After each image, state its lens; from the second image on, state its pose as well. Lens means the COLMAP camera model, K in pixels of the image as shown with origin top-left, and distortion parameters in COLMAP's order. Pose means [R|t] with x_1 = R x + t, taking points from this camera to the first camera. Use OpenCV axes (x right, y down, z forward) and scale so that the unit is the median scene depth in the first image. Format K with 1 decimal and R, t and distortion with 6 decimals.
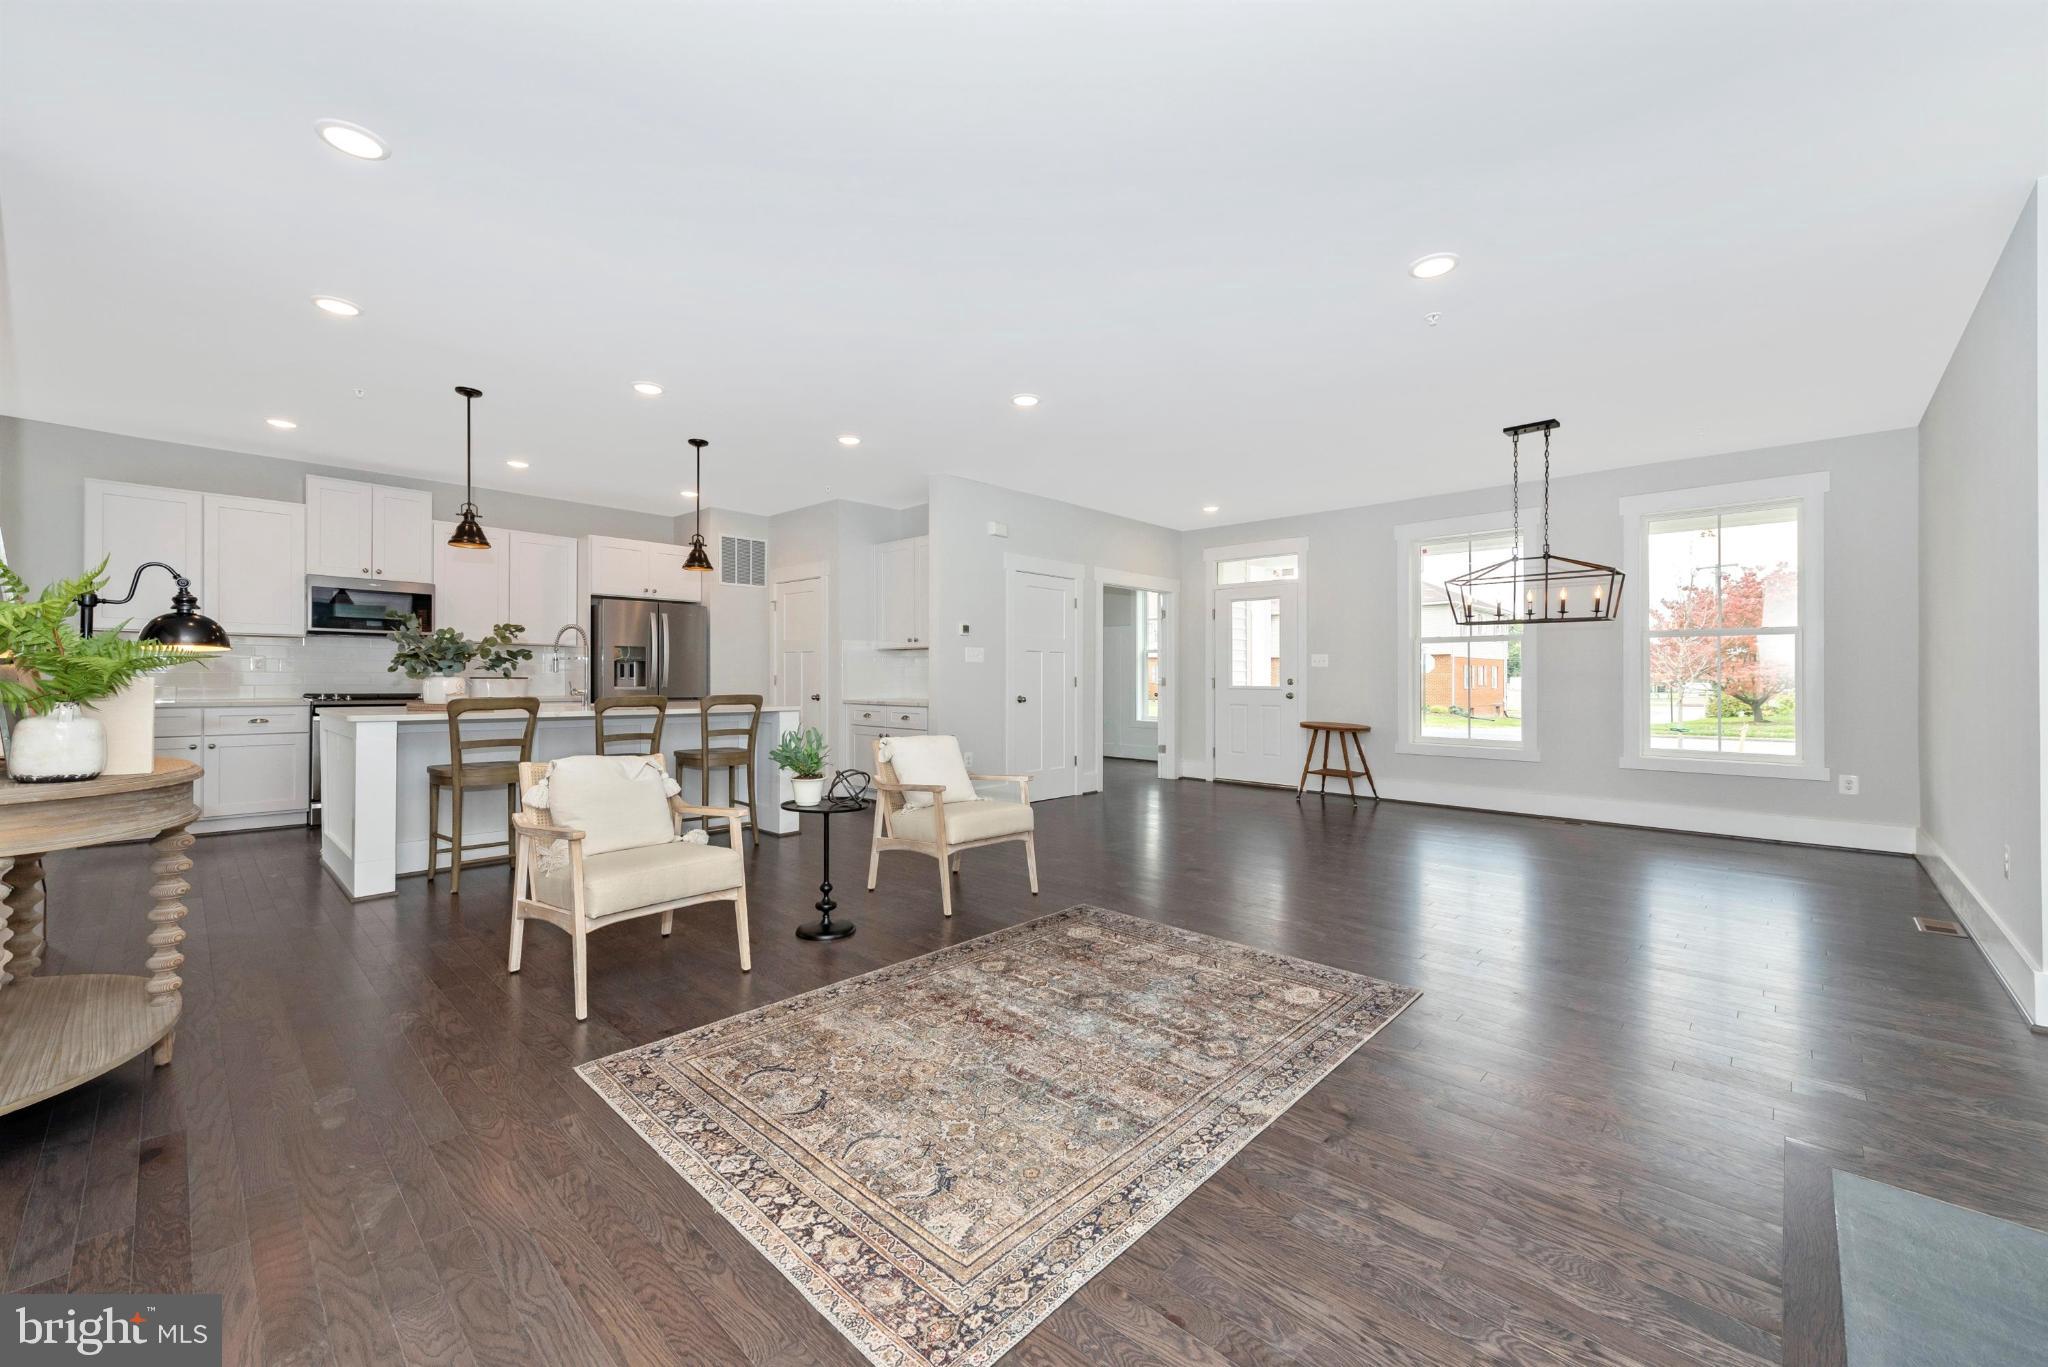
lens RADIAL K [[806.7, 0, 1031.2], [0, 806.7, 675.1], [0, 0, 1]] dist [0.008821, -0.000010]
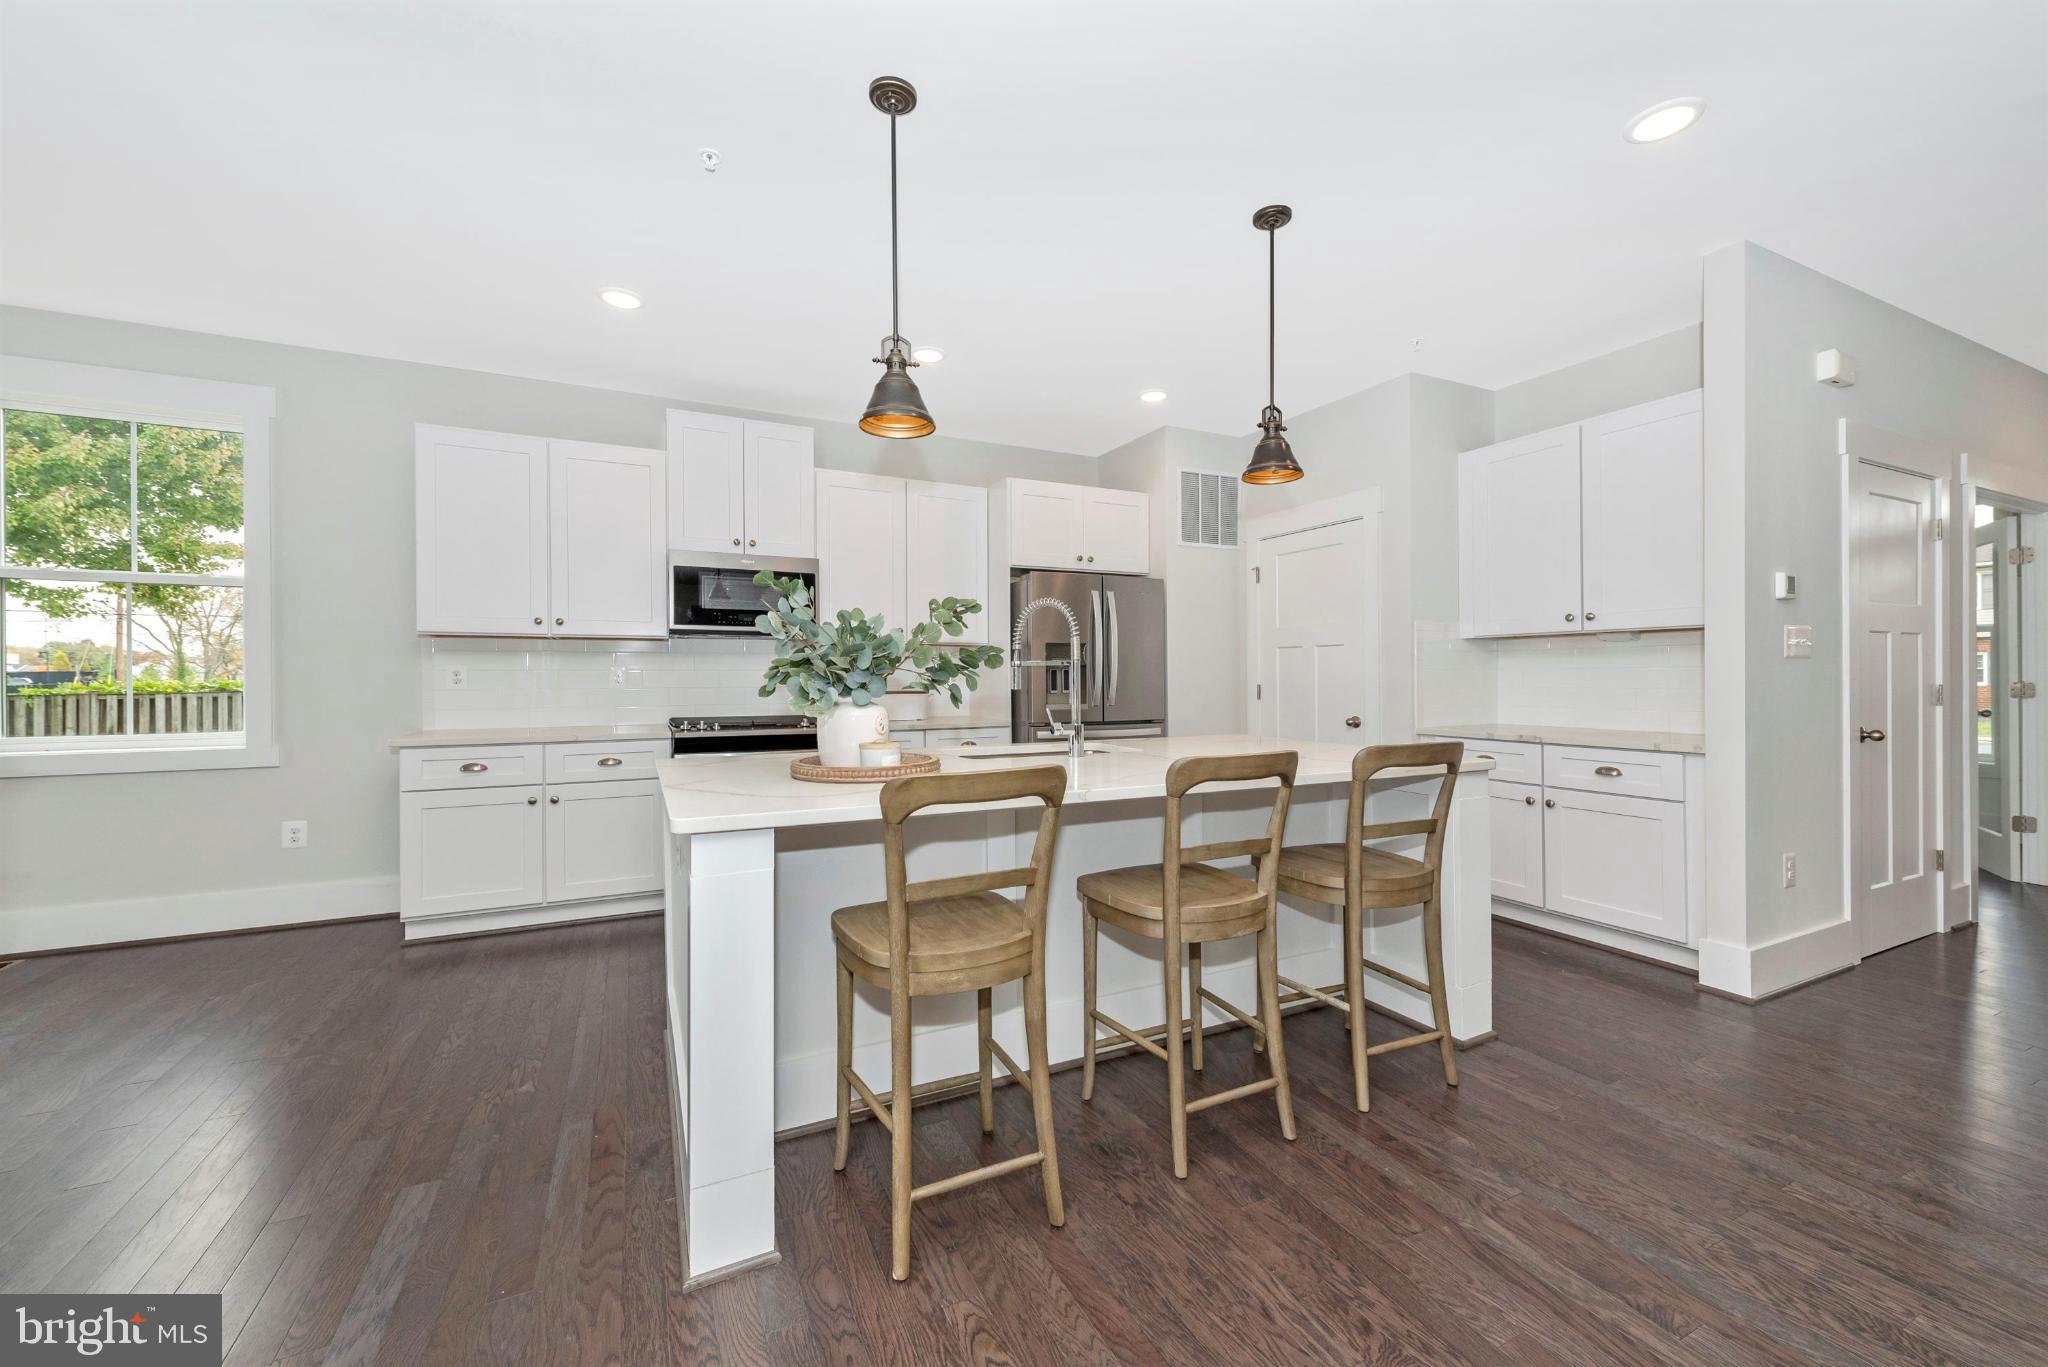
lens RADIAL K [[806.7, 0, 1021.2], [0, 806.7, 681.2], [0, 0, 1]] dist [0.008821, -0.000010]
pose [[0.932793, -0.006787, -0.360350, -0.322971], [0.010219, 0.999919, 0.007618, -0.010936], [0.360269, -0.010788, 0.932786, 0.414235]]
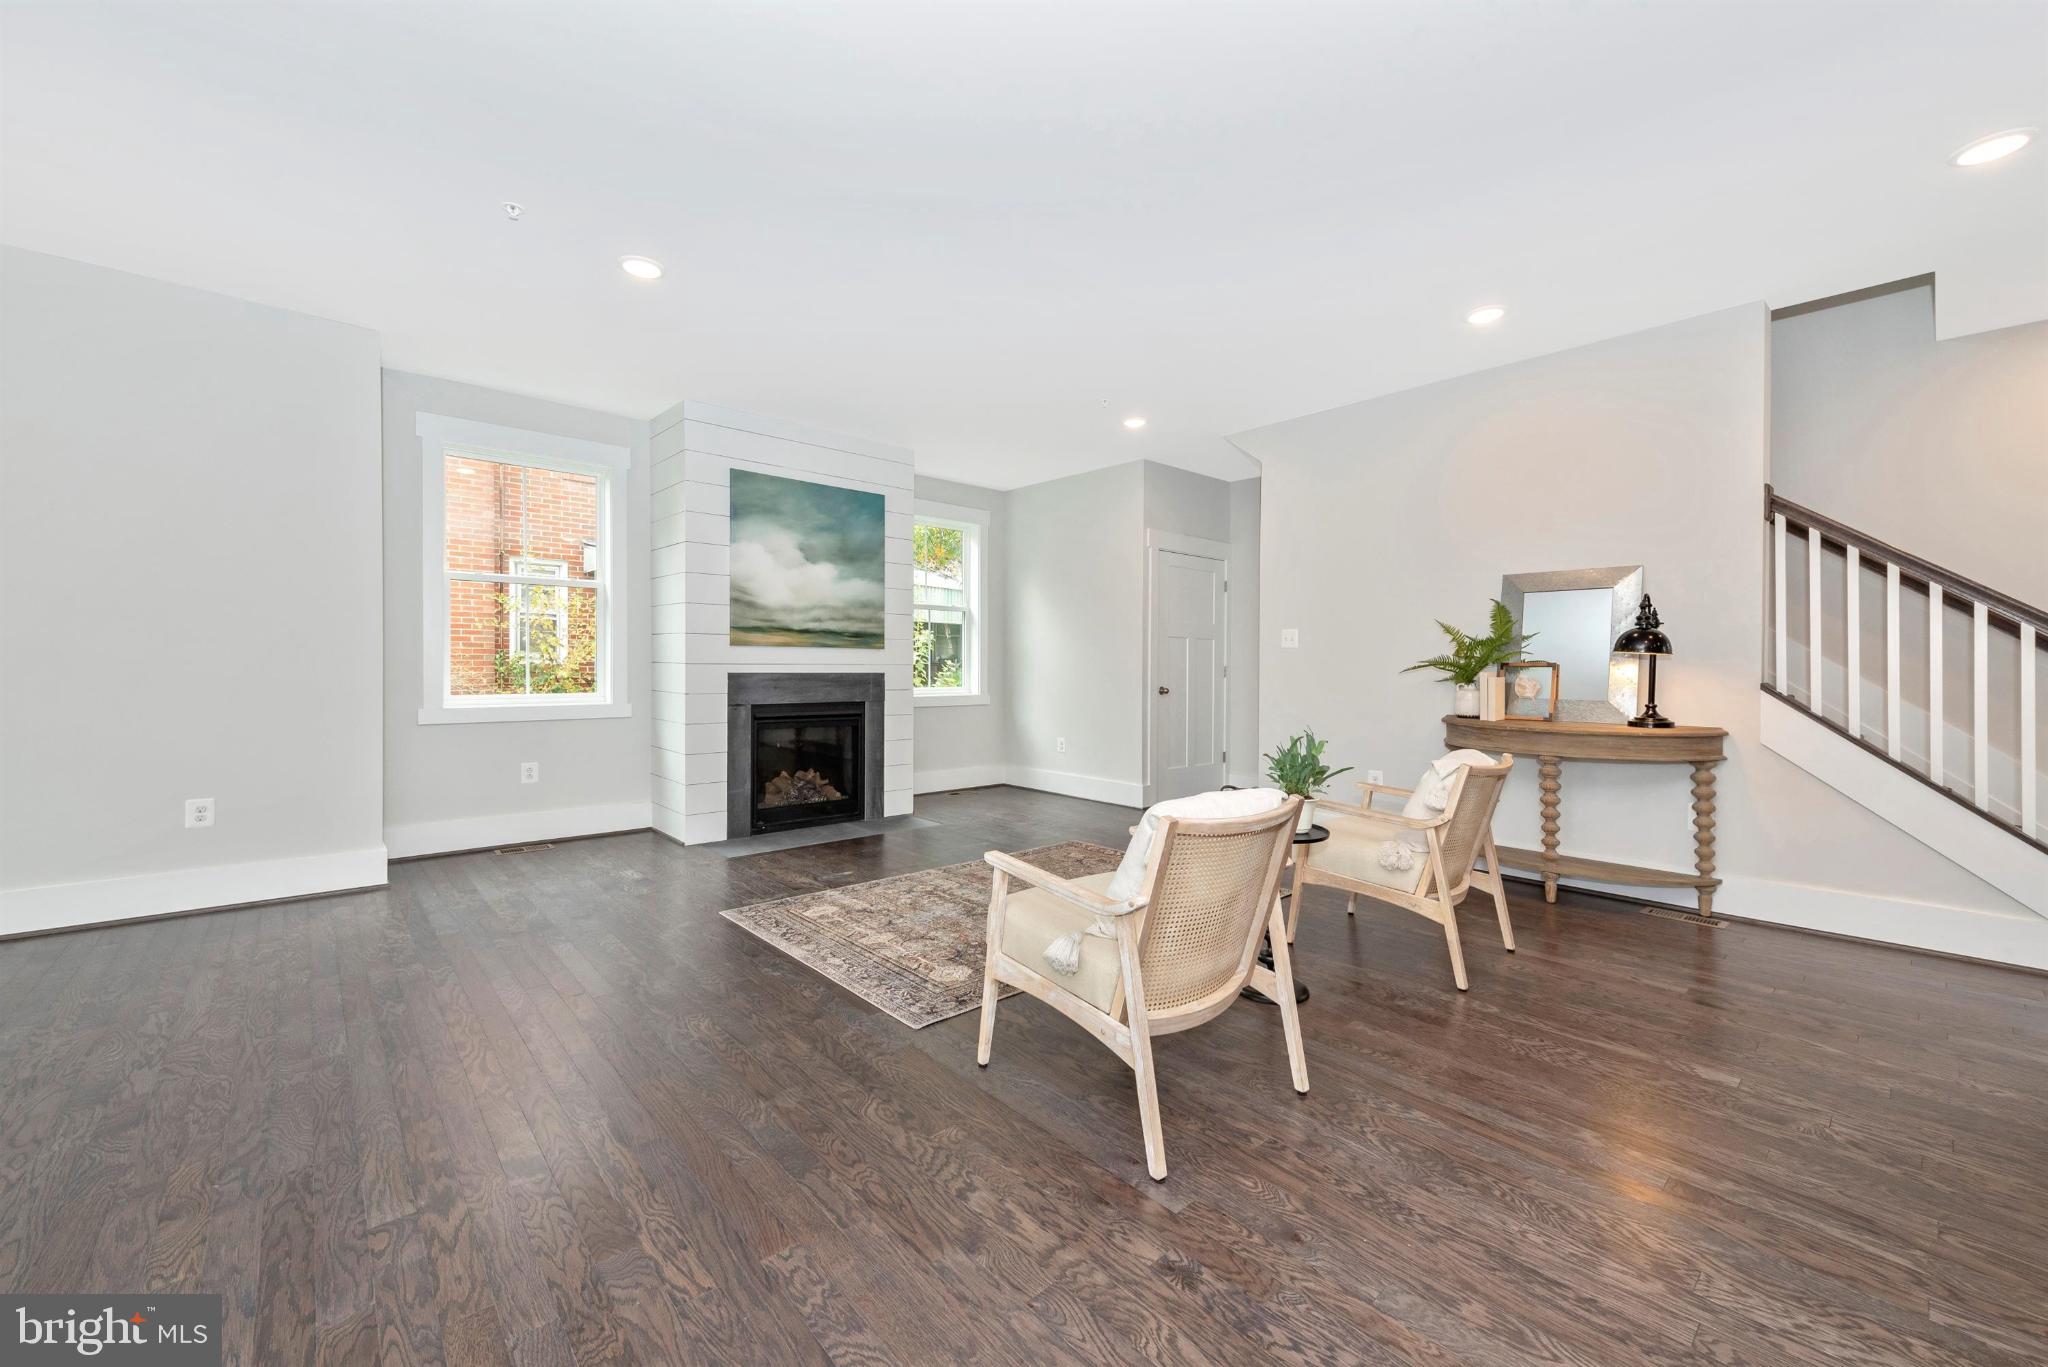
lens RADIAL K [[806.7, 0, 1026.8], [0, 806.7, 672.3], [0, 0, 1]] dist [0.008821, -0.000010]
pose [[-0.995742, -0.009768, 0.091667, -0.045644], [-0.009583, 0.999951, 0.002464, 0.003910], [-0.091687, 0.001575, -0.995787, 0.975383]]
